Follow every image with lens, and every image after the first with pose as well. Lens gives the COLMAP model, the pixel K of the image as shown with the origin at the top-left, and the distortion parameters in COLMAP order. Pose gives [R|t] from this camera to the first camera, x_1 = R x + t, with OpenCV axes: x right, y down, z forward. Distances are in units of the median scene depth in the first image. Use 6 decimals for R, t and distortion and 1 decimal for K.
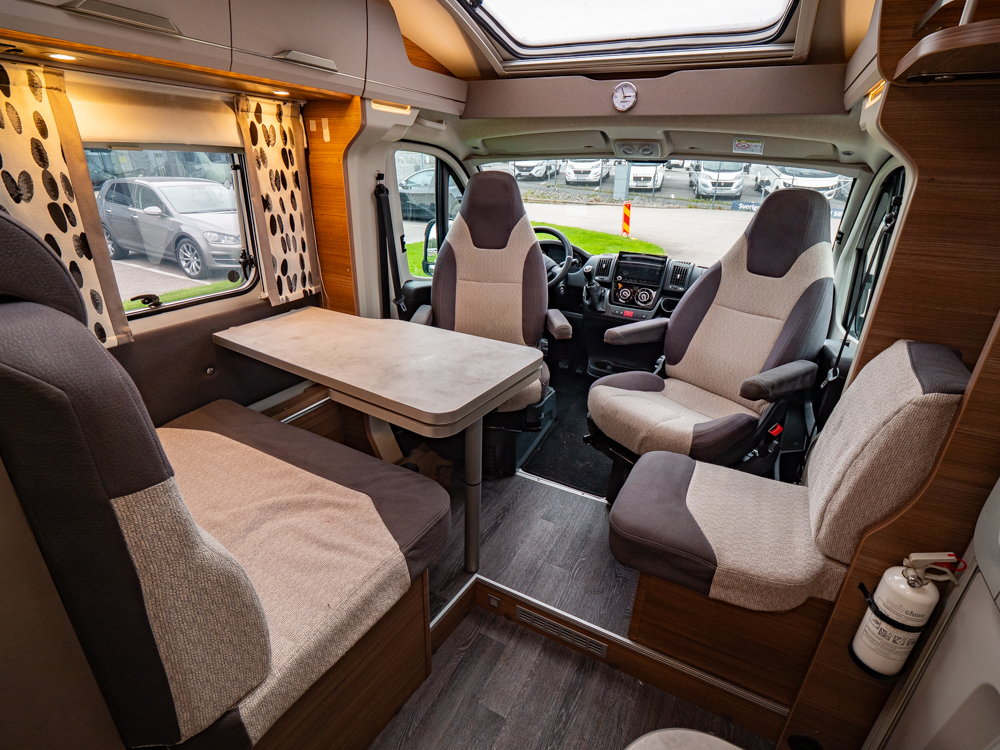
lens RADIAL K [[487.1, 0, 500.0], [0, 487.1, 375.0], [0, 0, 1]] dist [-0.004091, -0.000780]
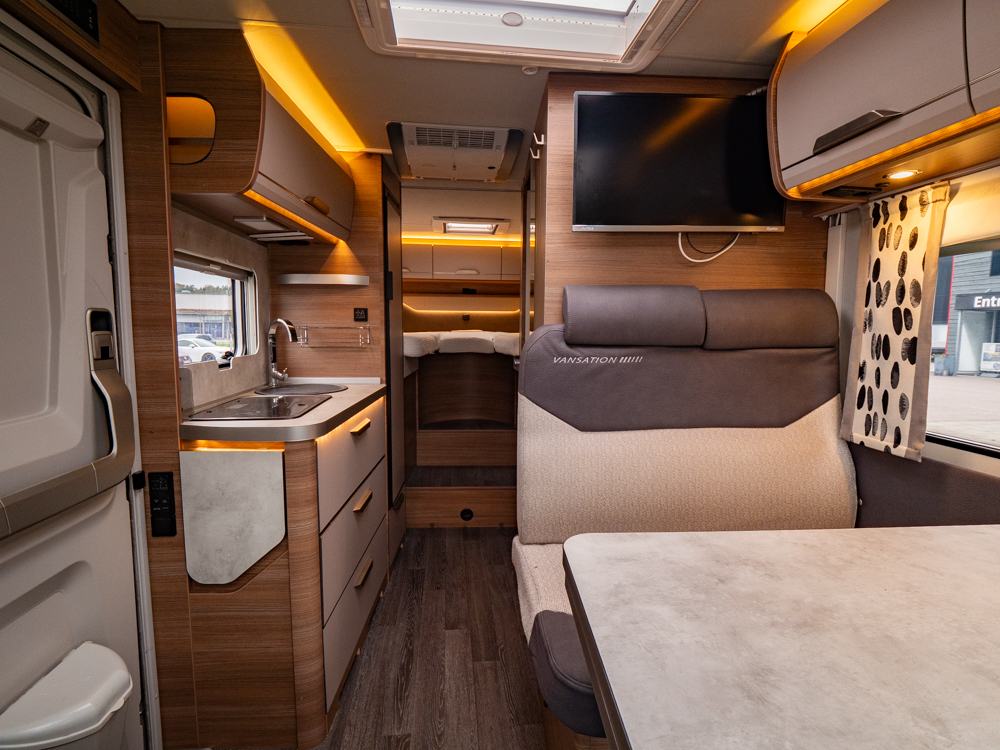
lens RADIAL K [[487.1, 0, 500.0], [0, 487.1, 375.0], [0, 0, 1]] dist [-0.004091, -0.000780]
pose [[-0.828354, 0.018095, -0.559913, 0.364524], [-0.252176, 0.880443, 0.401531, -0.390828], [0.500237, 0.473806, -0.724755, 1.270669]]
